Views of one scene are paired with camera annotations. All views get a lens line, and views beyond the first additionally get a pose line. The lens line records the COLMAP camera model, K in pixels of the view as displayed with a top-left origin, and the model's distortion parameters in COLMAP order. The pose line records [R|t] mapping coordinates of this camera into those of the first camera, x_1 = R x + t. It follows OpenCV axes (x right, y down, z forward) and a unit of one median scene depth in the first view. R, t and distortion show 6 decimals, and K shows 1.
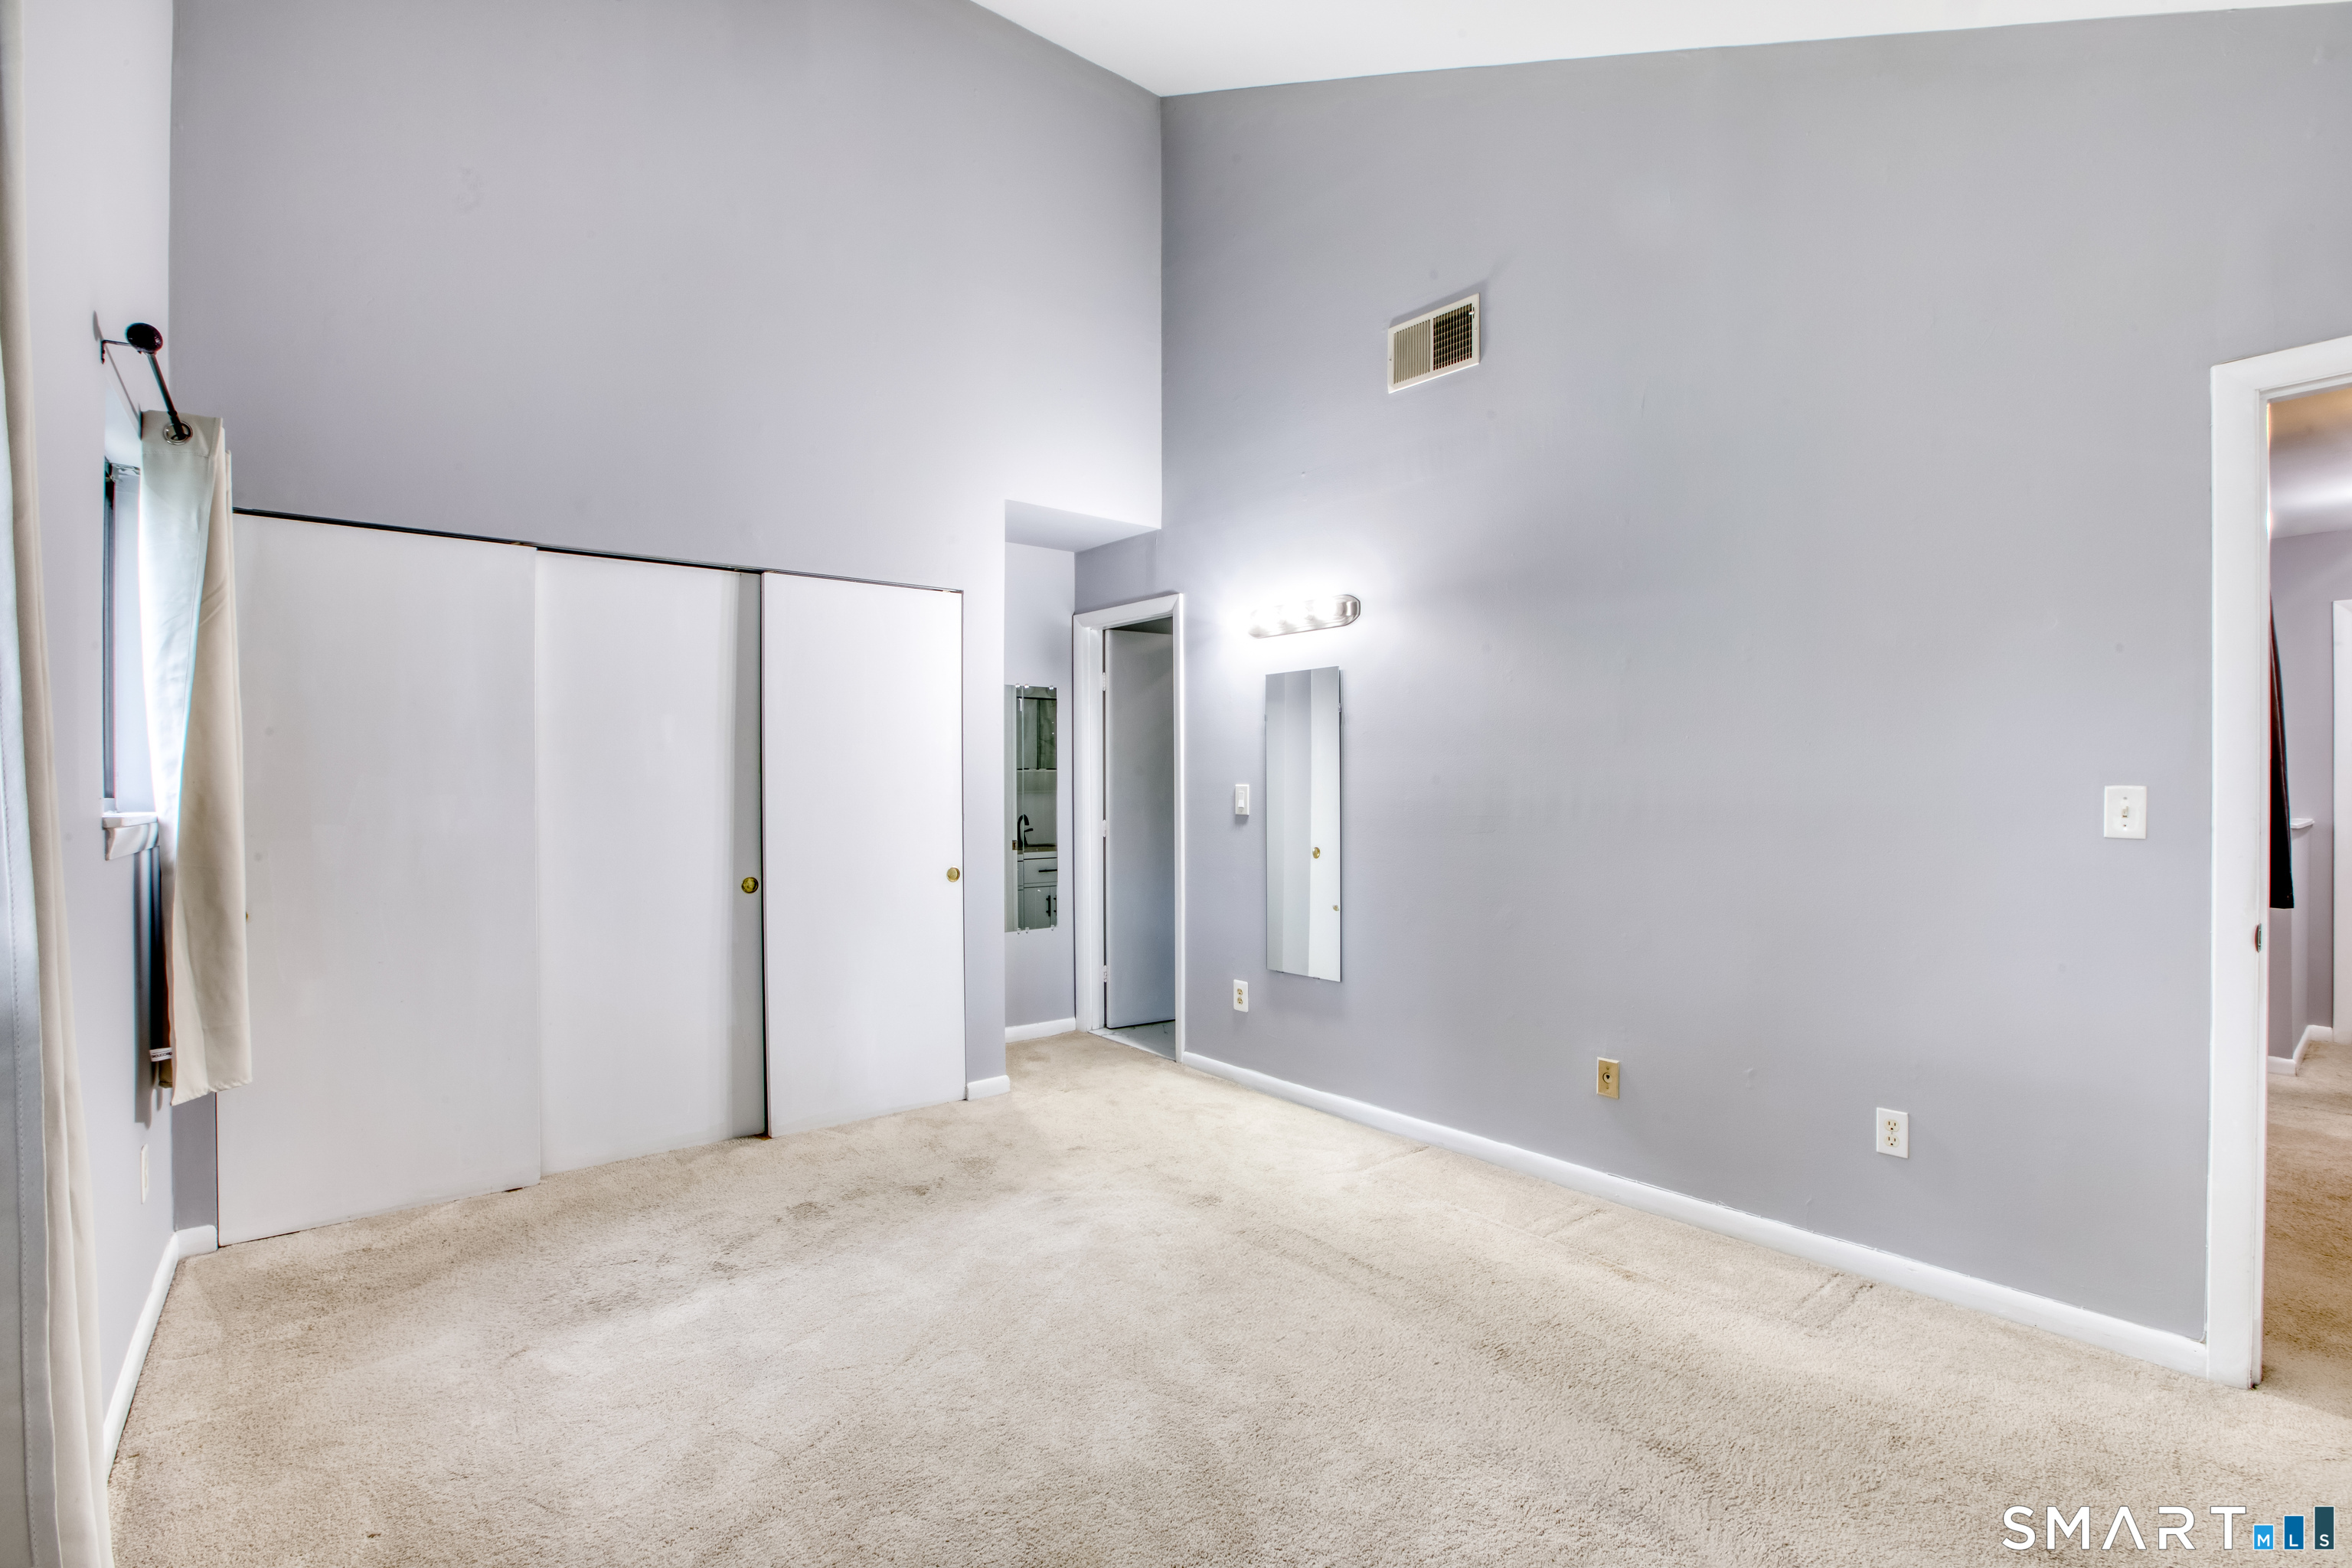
lens RADIAL K [[1067.2, 0, 1170.9], [0, 1067.2, 791.5], [0, 0, 1]] dist [-0.005438, 0.002805]
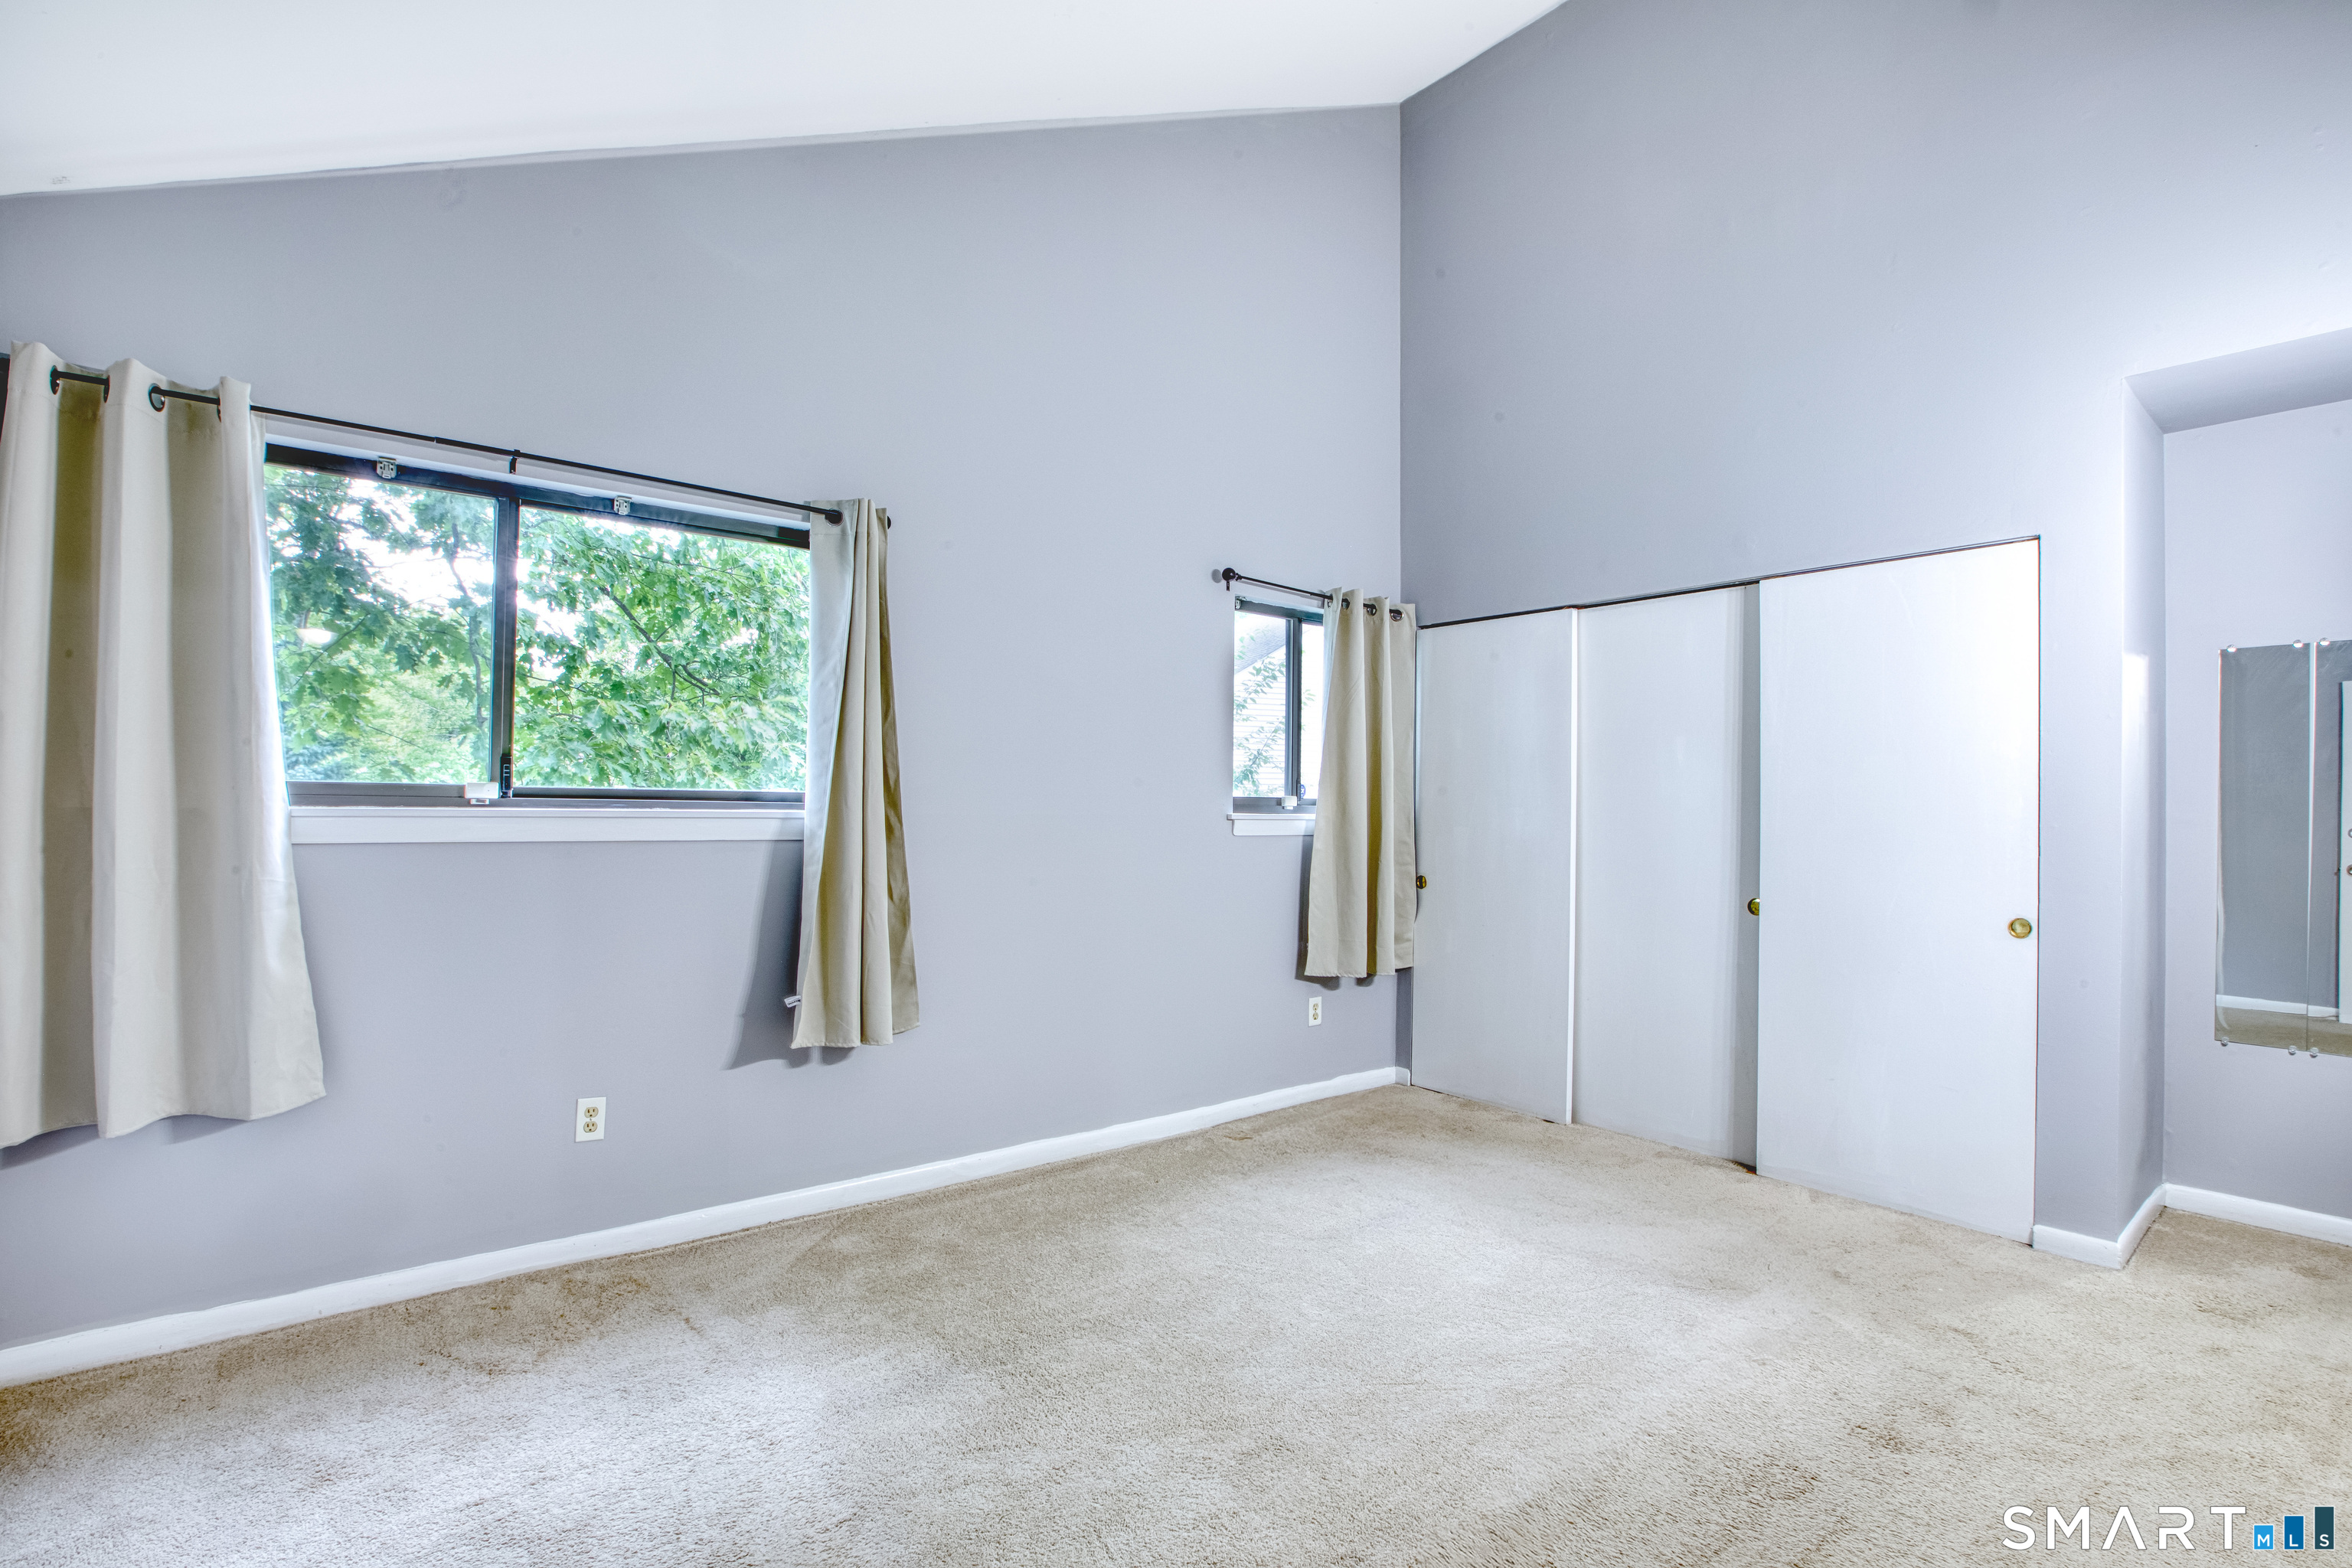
lens RADIAL K [[1067.2, 0, 1183.1], [0, 1067.2, 792.7], [0, 0, 1]] dist [-0.005438, 0.002805]
pose [[0.050820, -0.001309, -0.998707, 0.536965], [-0.014750, 0.999889, -0.002061, -0.005282], [0.998599, 0.014836, 0.050795, 0.427579]]
